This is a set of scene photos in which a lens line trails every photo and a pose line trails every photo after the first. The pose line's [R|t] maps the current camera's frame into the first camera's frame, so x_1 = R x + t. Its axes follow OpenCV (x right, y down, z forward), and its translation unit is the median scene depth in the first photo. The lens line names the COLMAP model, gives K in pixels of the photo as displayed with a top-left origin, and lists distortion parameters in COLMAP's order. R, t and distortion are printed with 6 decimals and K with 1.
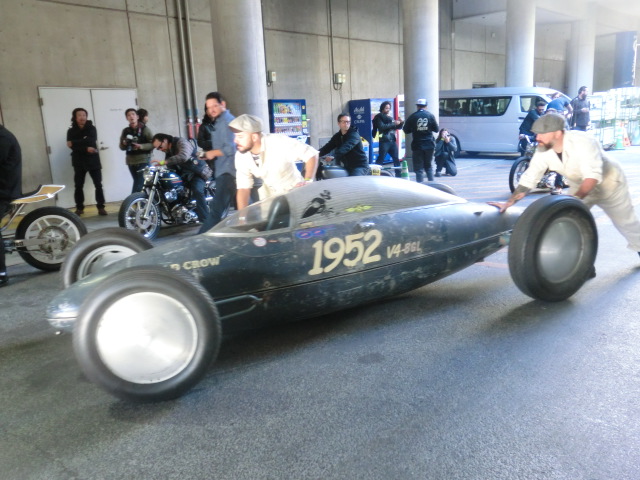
lens RADIAL K [[539.4, 0, 320.0], [0, 539.4, 240.0], [0, 0, 1]] dist [0.003495, 0.008321]
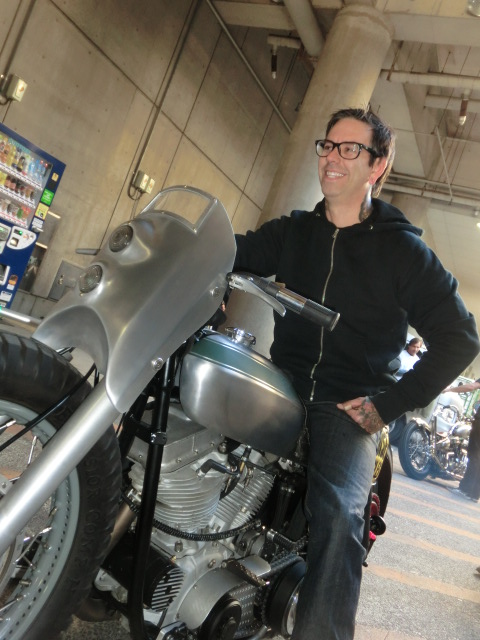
lens RADIAL K [[539.4, 0, 240.0], [0, 539.4, 320.0], [0, 0, 1]] dist [0.003495, 0.008321]
pose [[0.872484, 0.393420, 0.289815, 0.017853], [-0.325430, 0.910262, -0.255965, -0.062010], [-0.364510, 0.129011, 0.922220, 0.472368]]
